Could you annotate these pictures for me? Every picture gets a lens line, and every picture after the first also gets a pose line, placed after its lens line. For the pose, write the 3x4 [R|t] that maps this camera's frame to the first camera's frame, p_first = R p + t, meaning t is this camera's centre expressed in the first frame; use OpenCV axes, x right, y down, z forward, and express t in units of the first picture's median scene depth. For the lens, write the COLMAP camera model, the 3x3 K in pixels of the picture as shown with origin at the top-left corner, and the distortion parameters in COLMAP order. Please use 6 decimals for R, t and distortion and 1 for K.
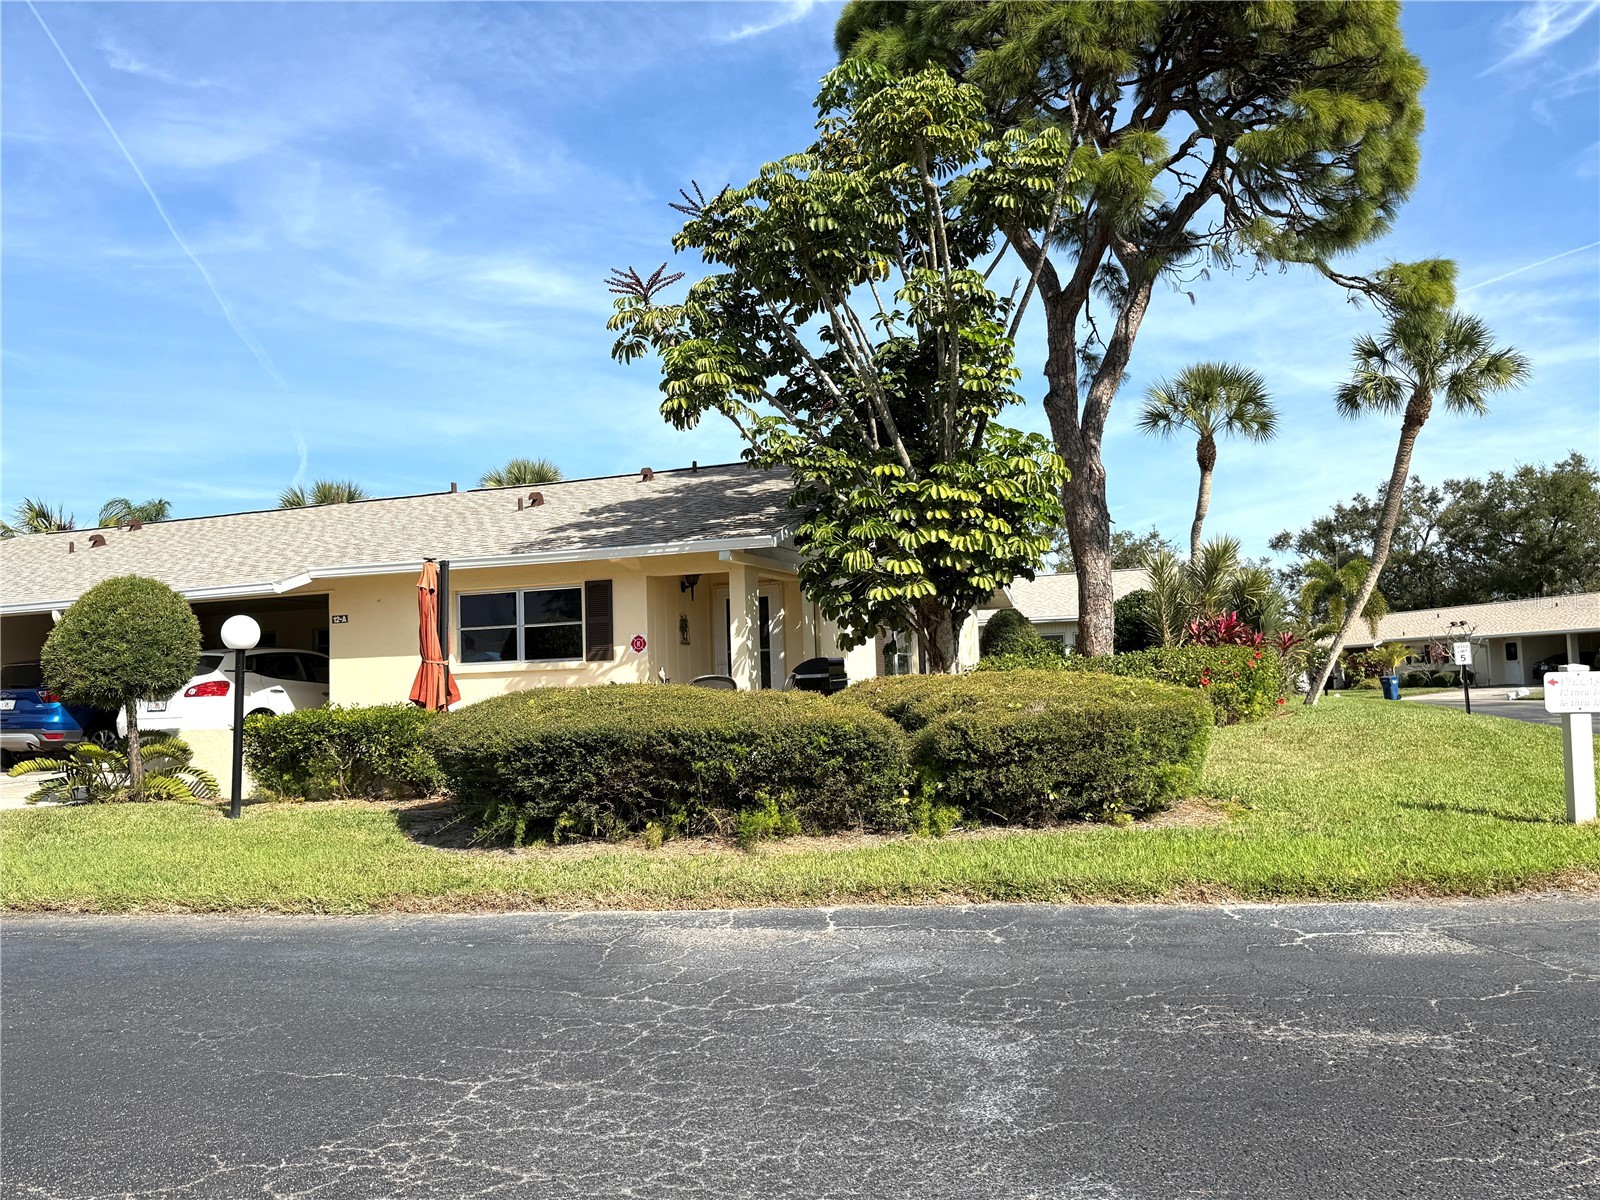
lens RADIAL K [[1248.4, 0, 800.0], [0, 1248.4, 606.8], [0, 0, 1]] dist [0.144667, -0.246981]
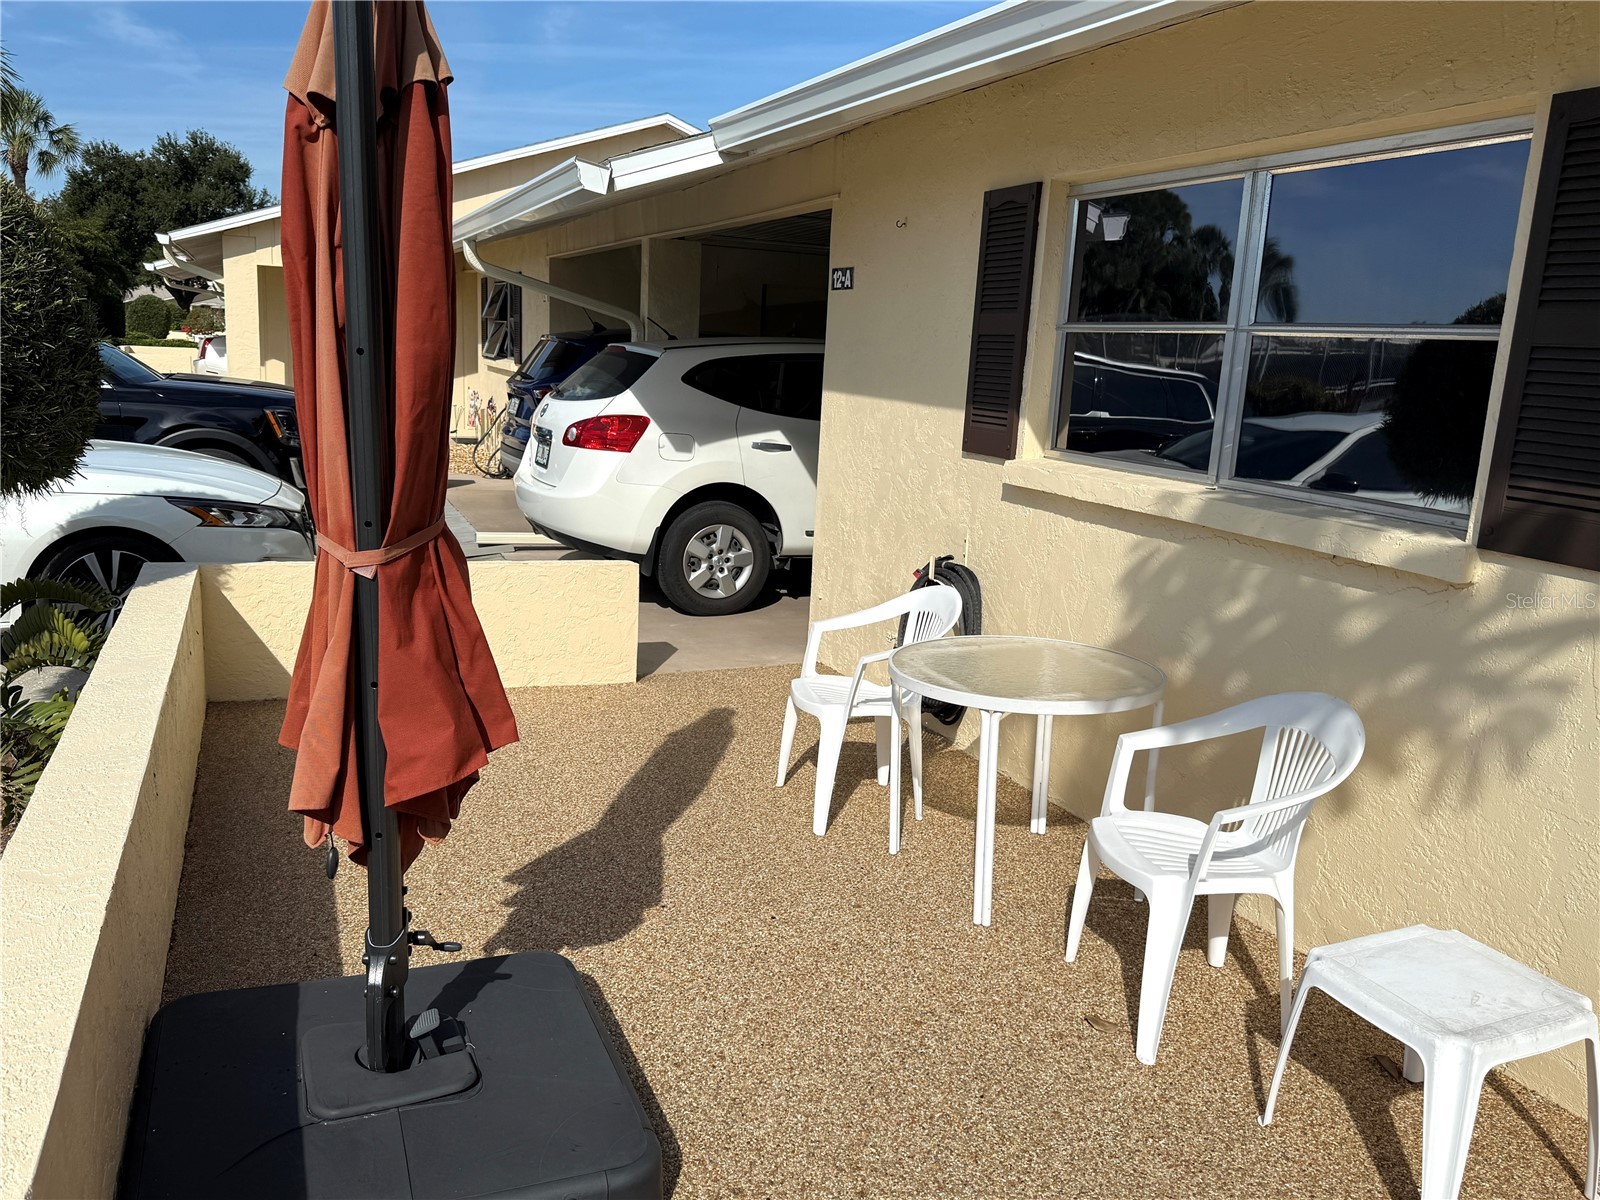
lens RADIAL K [[1248.4, 0, 800.0], [0, 1248.4, 606.8], [0, 0, 1]] dist [0.144667, -0.246981]
pose [[0.640439, 0.225967, -0.734015, -0.087400], [-0.027594, 0.961890, 0.272042, 0.002473], [0.767513, -0.153972, 0.622267, 0.782293]]
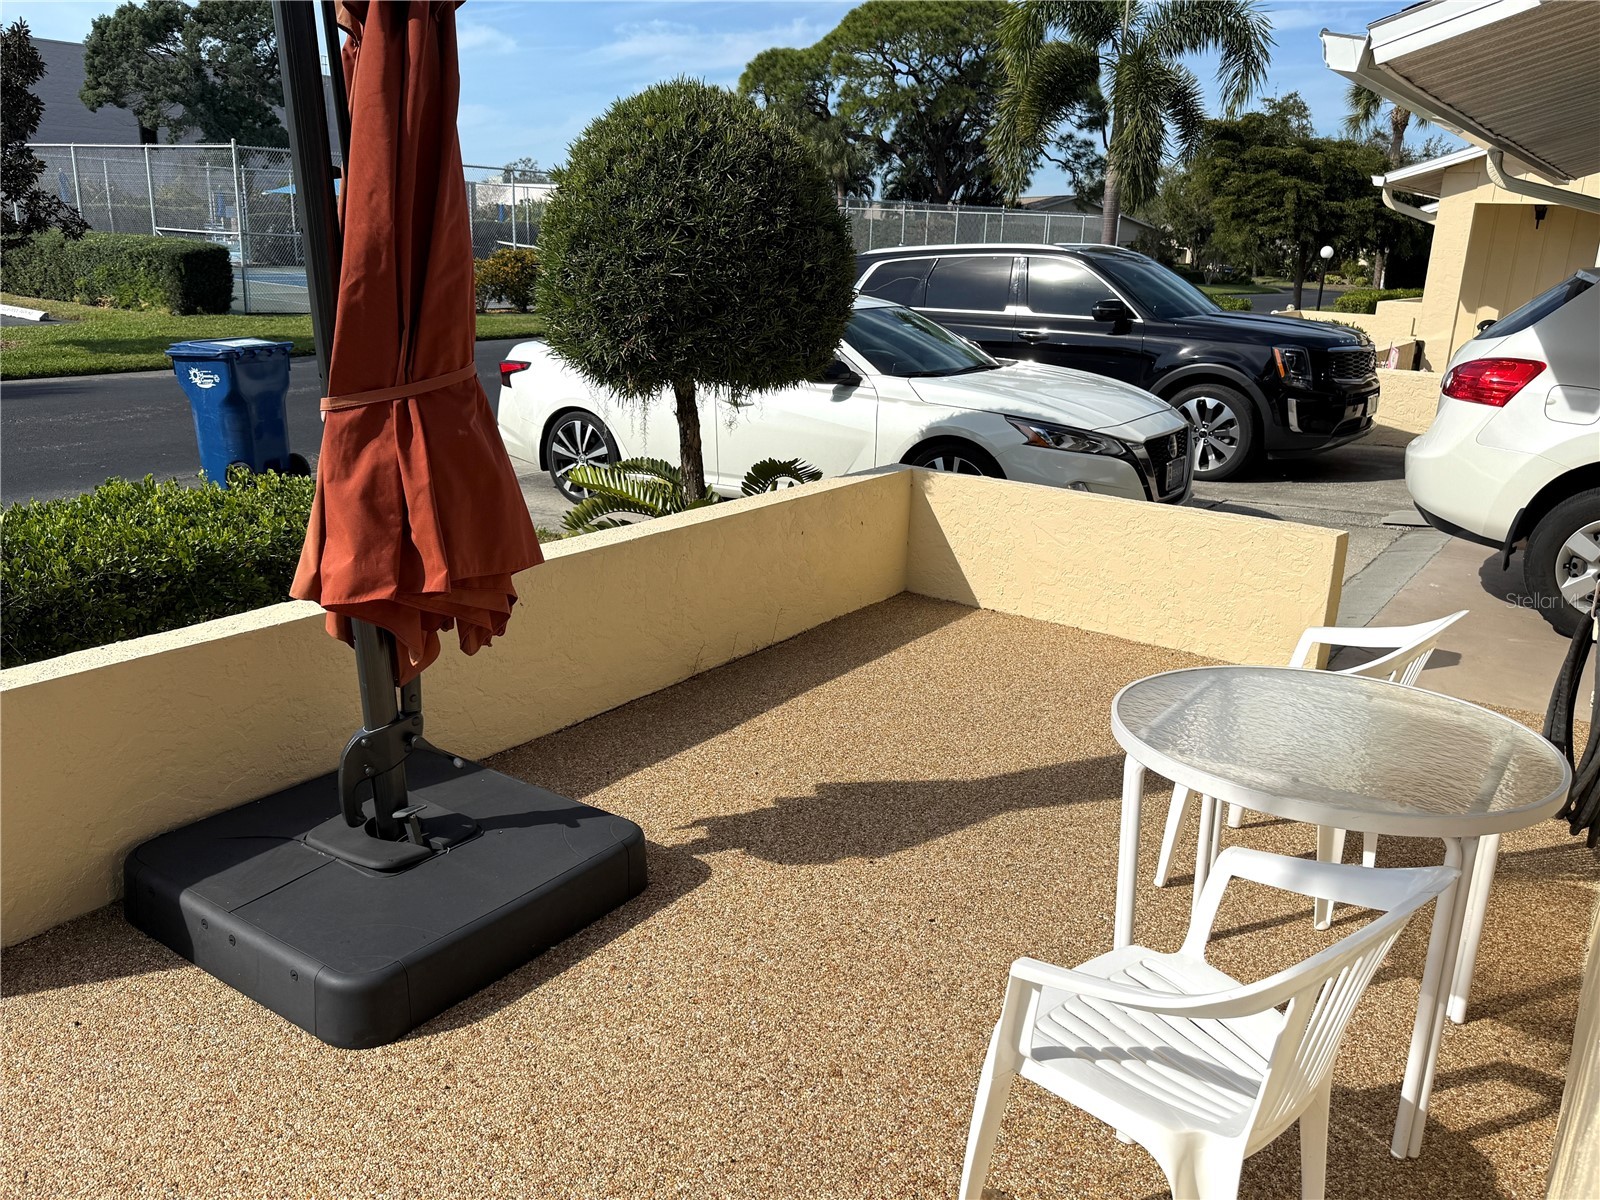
lens RADIAL K [[1248.4, 0, 800.0], [0, 1248.4, 606.8], [0, 0, 1]] dist [0.144667, -0.246981]
pose [[-0.293699, 0.296106, -0.908880, -0.076899], [0.037136, 0.953629, 0.298684, 0.013918], [0.955176, 0.053971, -0.291076, 0.946729]]
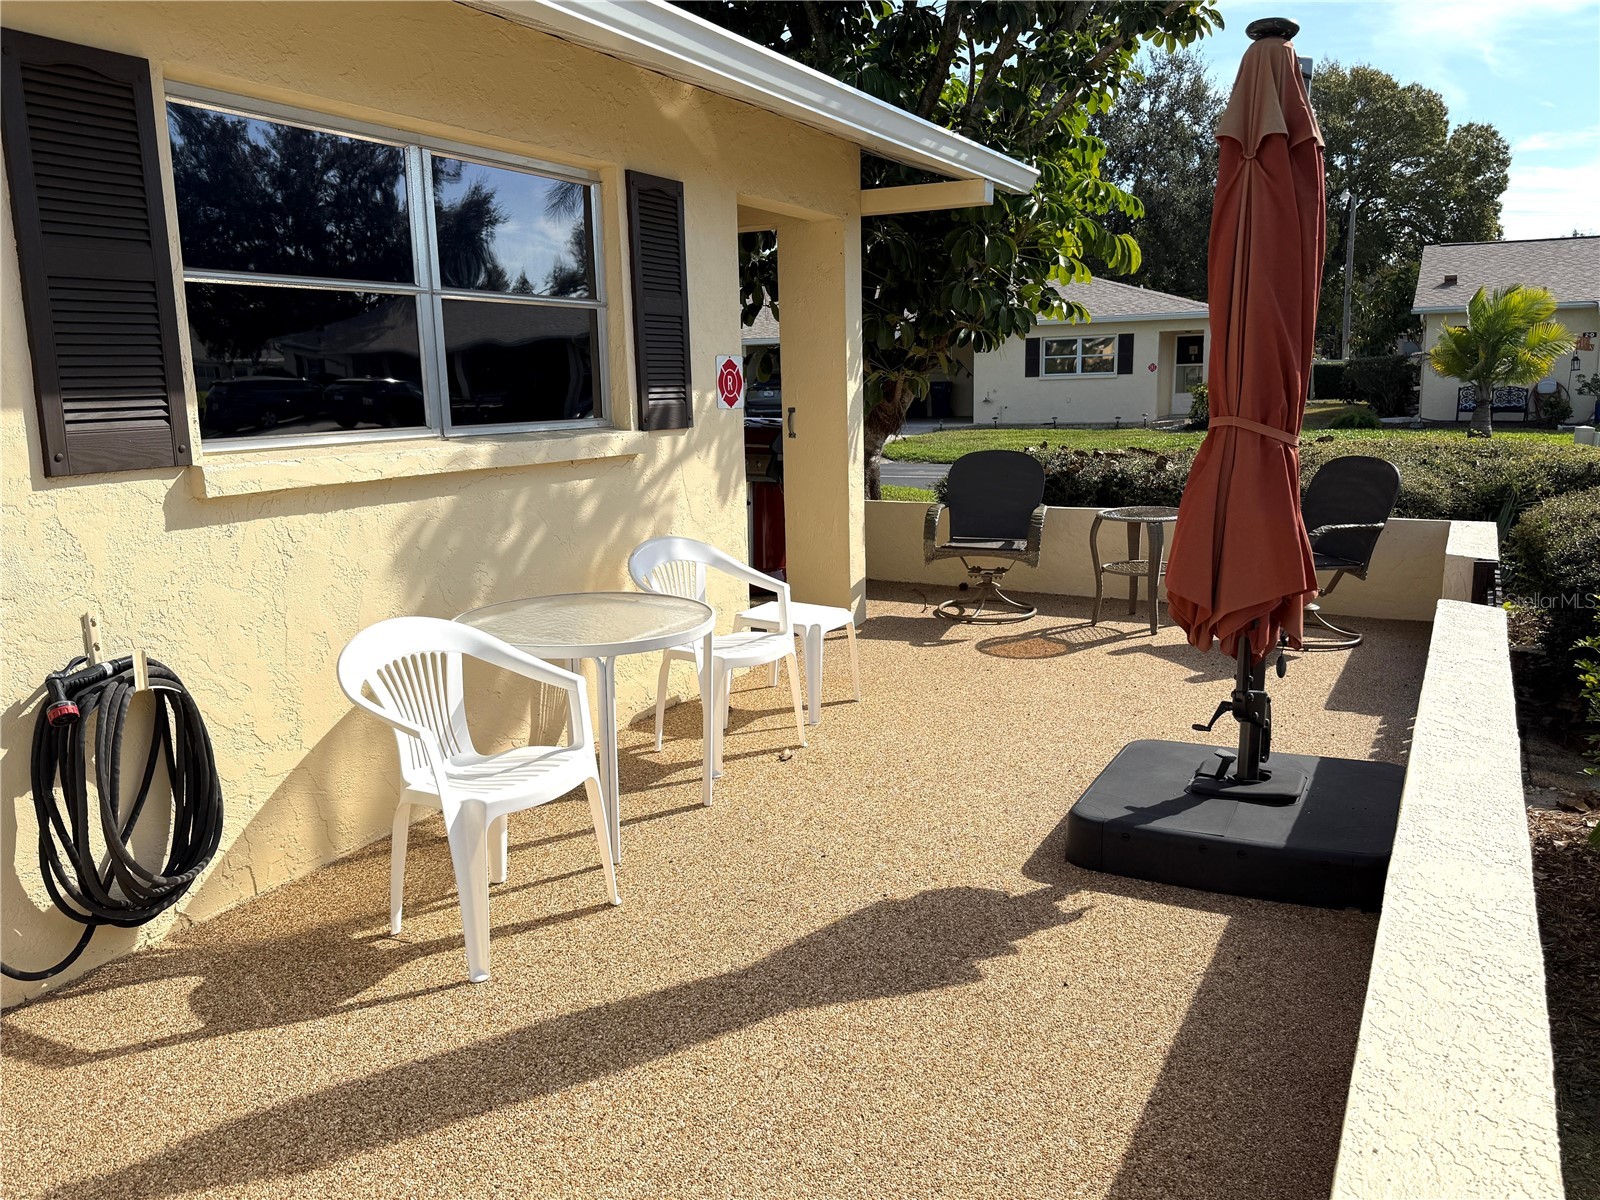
lens RADIAL K [[1248.4, 0, 800.0], [0, 1248.4, 606.8], [0, 0, 1]] dist [0.144667, -0.246981]
pose [[0.172293, -0.136748, 0.975508, -0.474291], [-0.049124, 0.987892, 0.147160, 0.036452], [-0.983820, -0.073275, 0.163489, 0.880838]]
